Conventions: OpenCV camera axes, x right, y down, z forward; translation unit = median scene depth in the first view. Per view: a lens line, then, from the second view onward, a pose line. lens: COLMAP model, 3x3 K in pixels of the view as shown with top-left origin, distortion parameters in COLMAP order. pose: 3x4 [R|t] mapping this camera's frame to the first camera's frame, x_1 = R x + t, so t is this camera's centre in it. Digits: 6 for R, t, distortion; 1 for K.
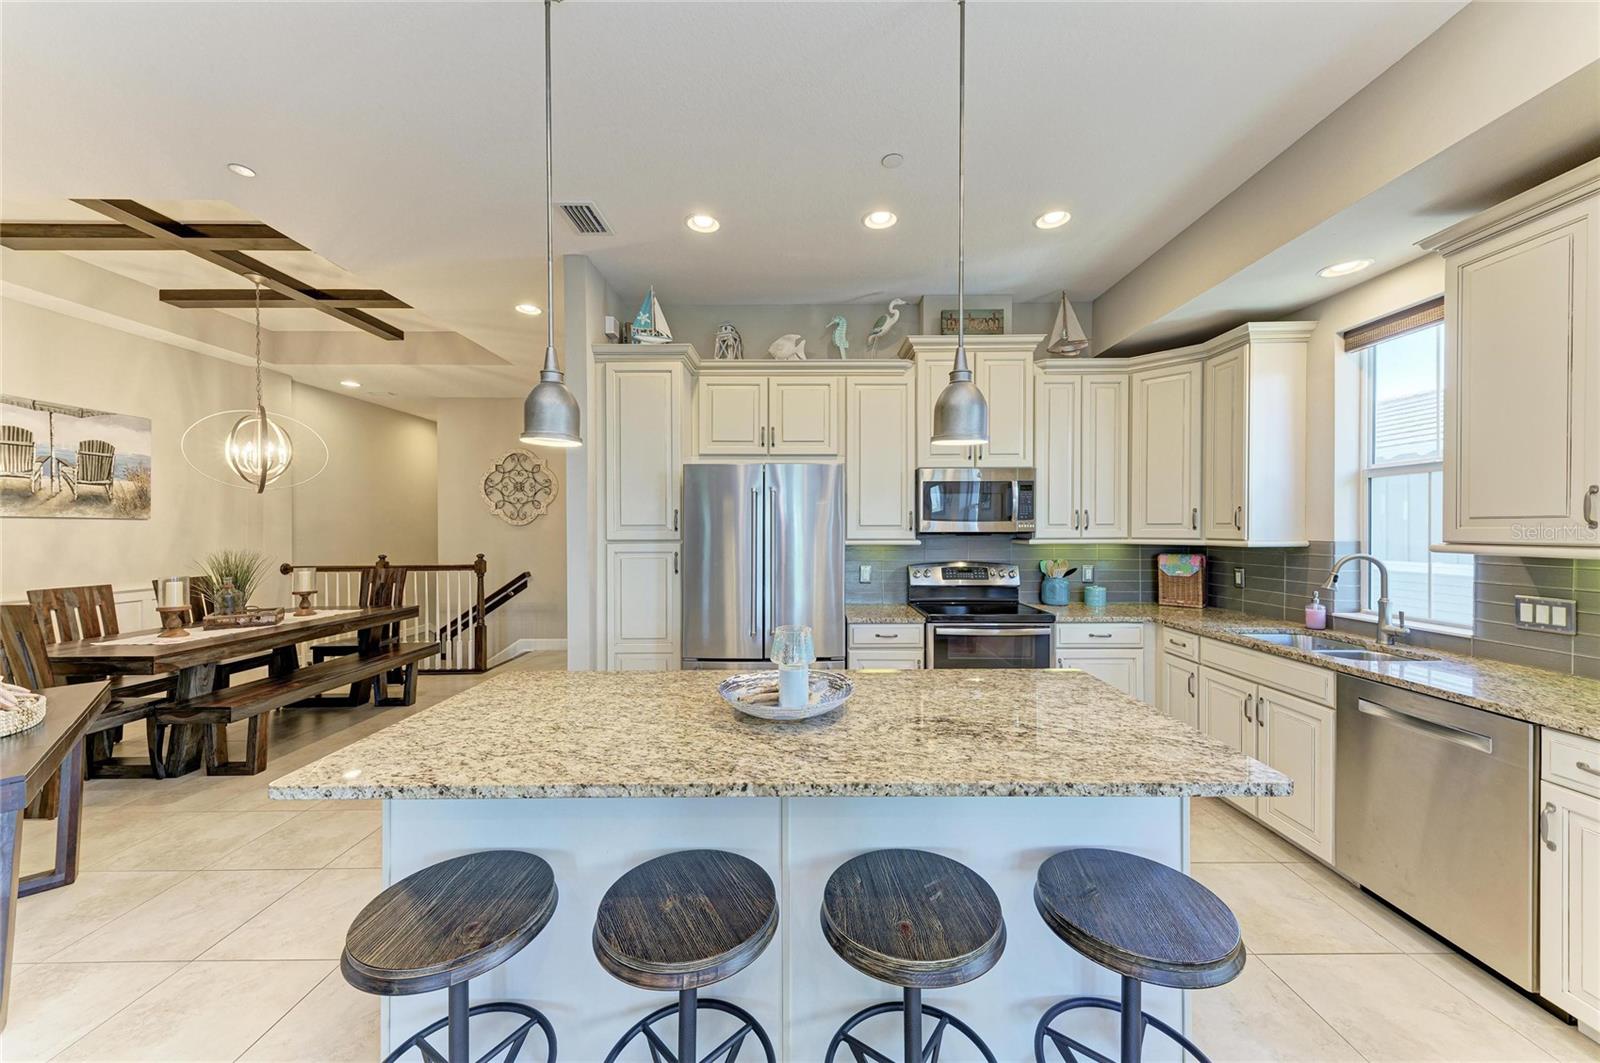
lens RADIAL K [[569.5, 0, 803.1], [0, 569.5, 533.9], [0, 0, 1]] dist [0.012541, -0.000257]
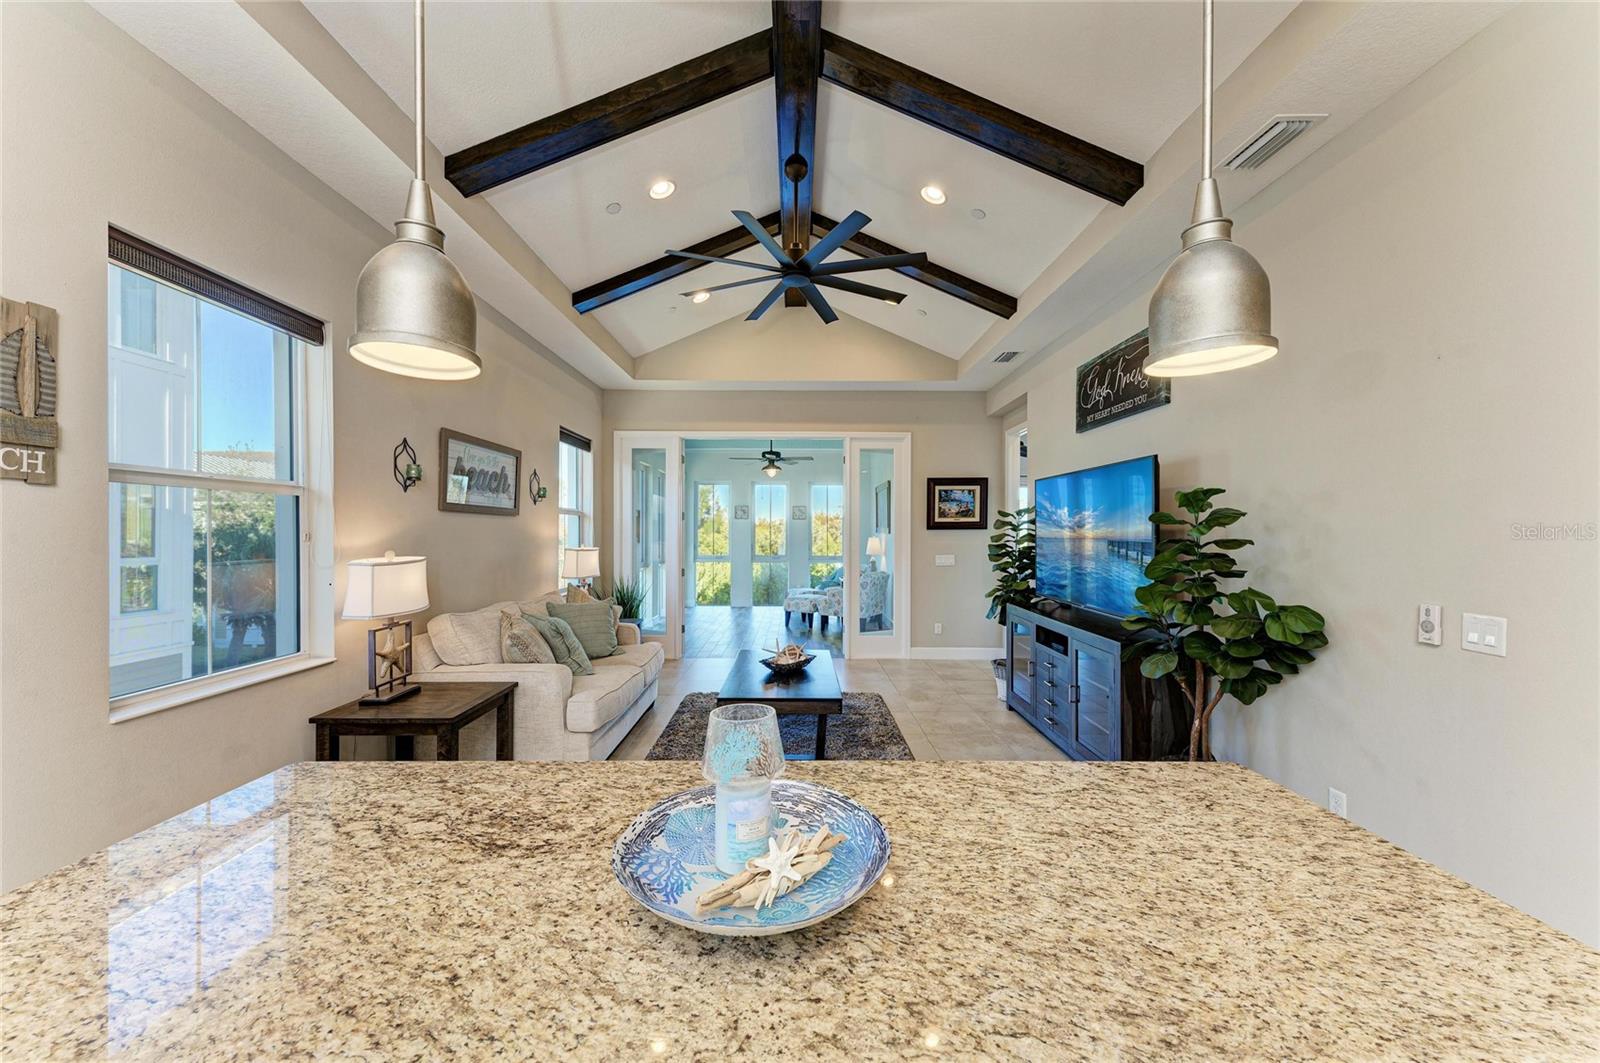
lens RADIAL K [[602.0, 0, 798.4], [0, 602.0, 535.8], [0, 0, 1]] dist [0.011300, -0.000155]
pose [[-0.999973, 0.002736, -0.006849, -0.071041], [0.002644, 0.999905, 0.013491, -0.010542], [0.006885, 0.013473, -0.999886, 1.669994]]
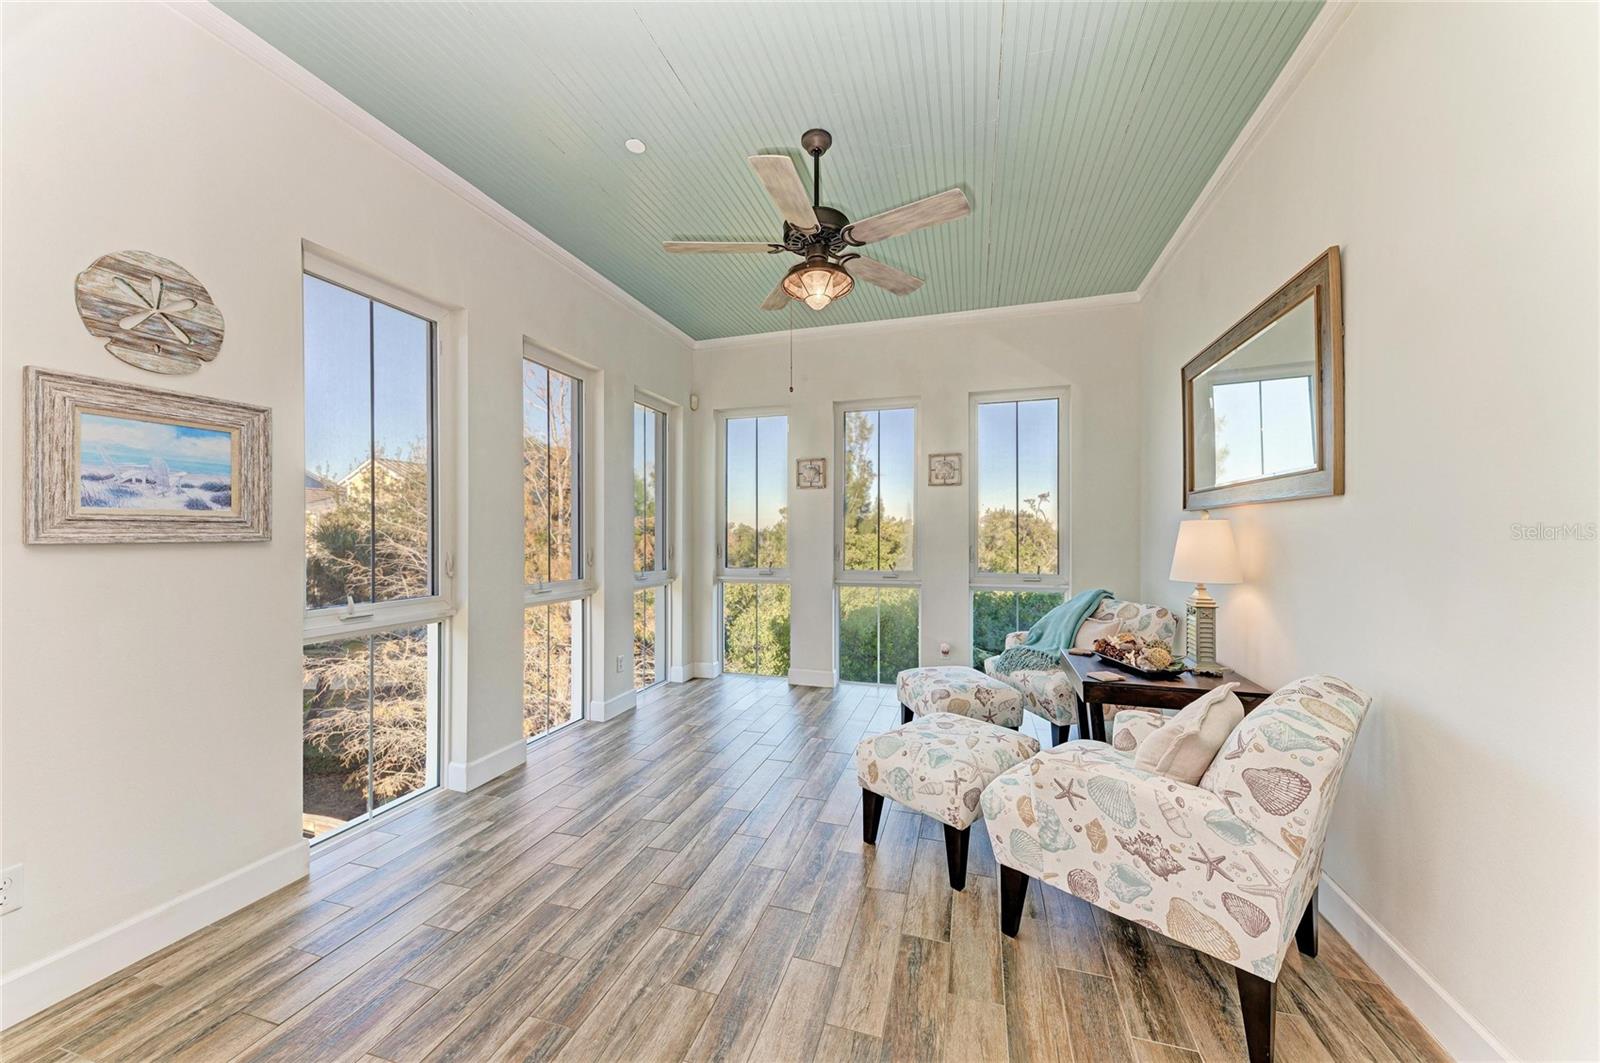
lens RADIAL K [[569.5, 0, 803.1], [0, 569.5, 533.9], [0, 0, 1]] dist [0.012541, -0.000257]
pose [[-0.959925, 0.002238, 0.280248, -0.255224], [0.004015, 0.999975, 0.005767, 0.122144], [-0.280228, 0.006661, -0.959910, -2.635601]]
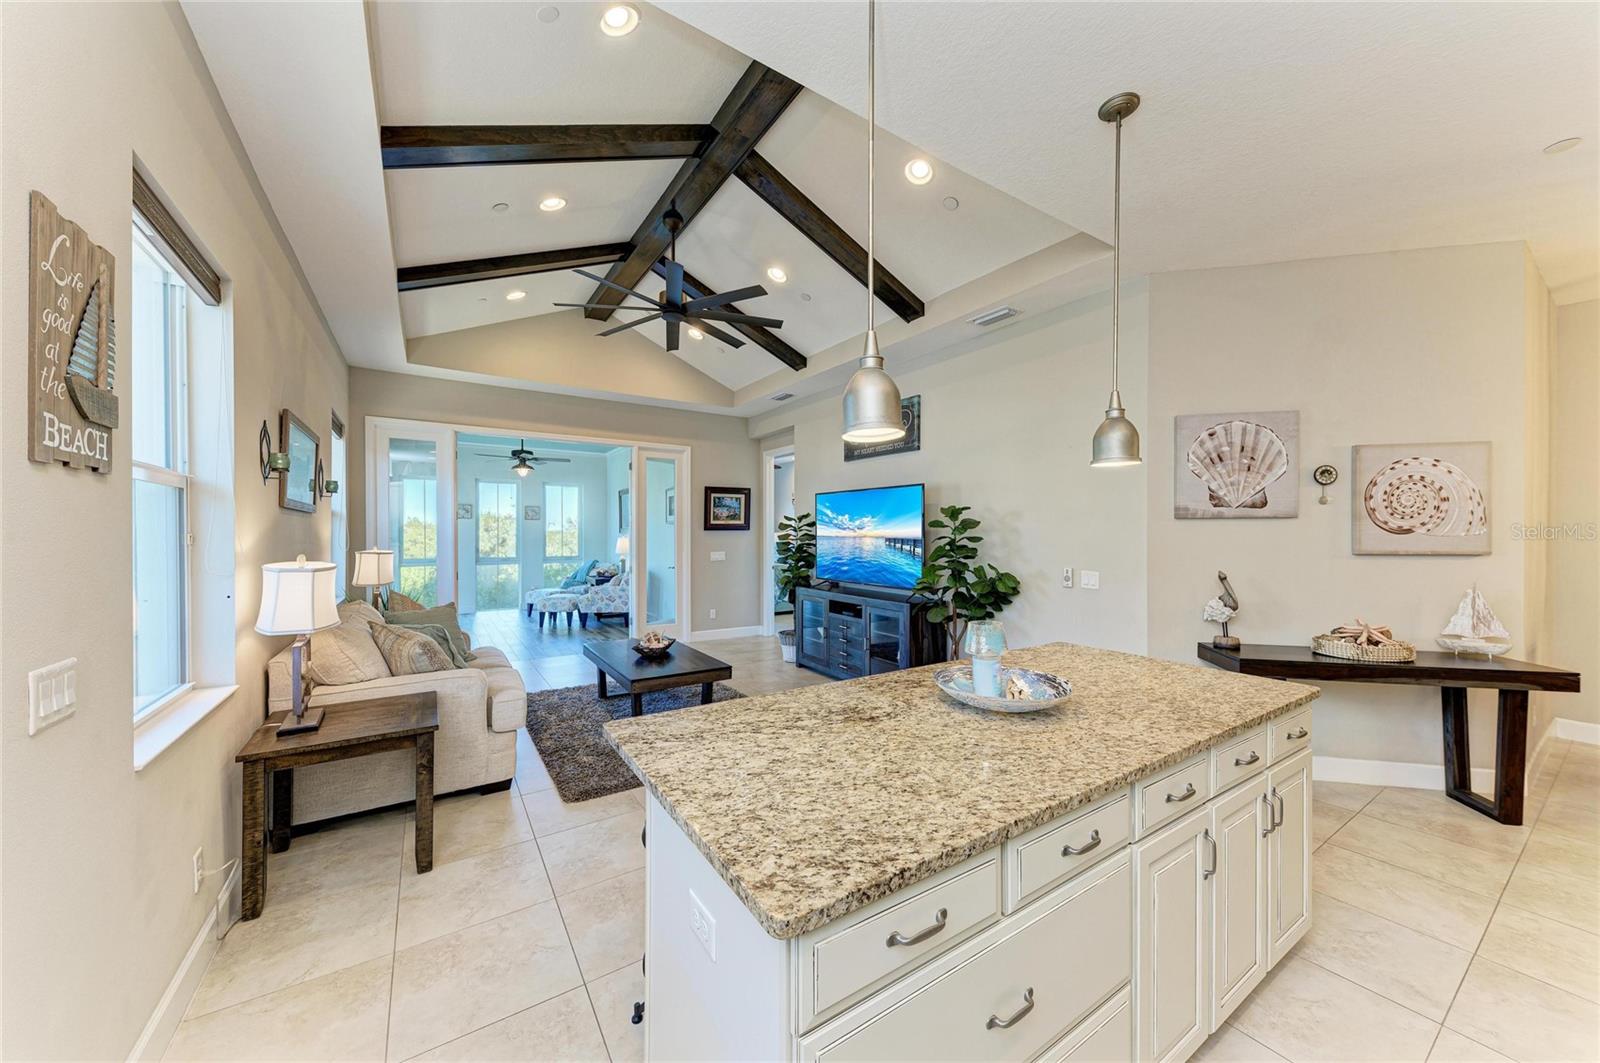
lens RADIAL K [[569.5, 0, 803.1], [0, 569.5, 533.9], [0, 0, 1]] dist [0.012541, -0.000257]
pose [[-0.833361, 0.004998, -0.552706, 0.927556], [-0.000972, 0.999944, 0.010508, -0.015891], [0.552728, 0.009294, -0.833310, 1.818094]]
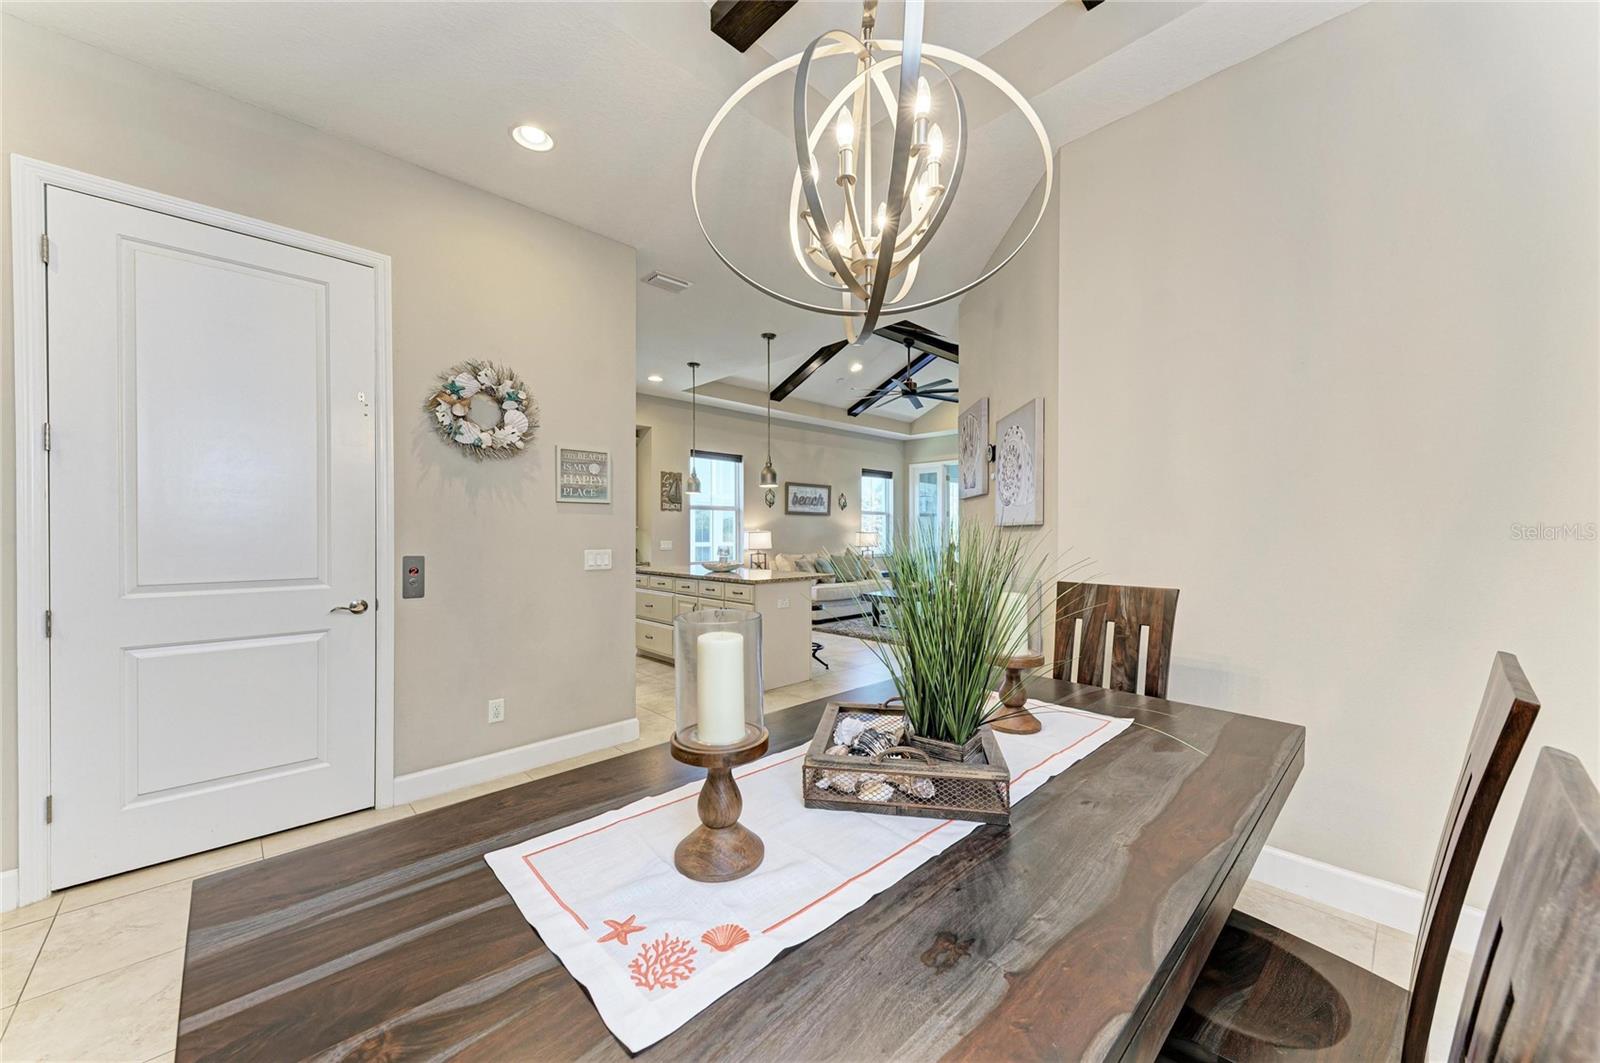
lens RADIAL K [[588.3, 0, 789.2], [0, 588.3, 533.6], [0, 0, 1]] dist [-0.001036, -0.000237]
pose [[-0.683833, 0.007074, 0.729604, -2.999374], [0.011324, 0.999935, 0.000919, 0.106616], [-0.729551, 0.008891, -0.683869, 3.297443]]
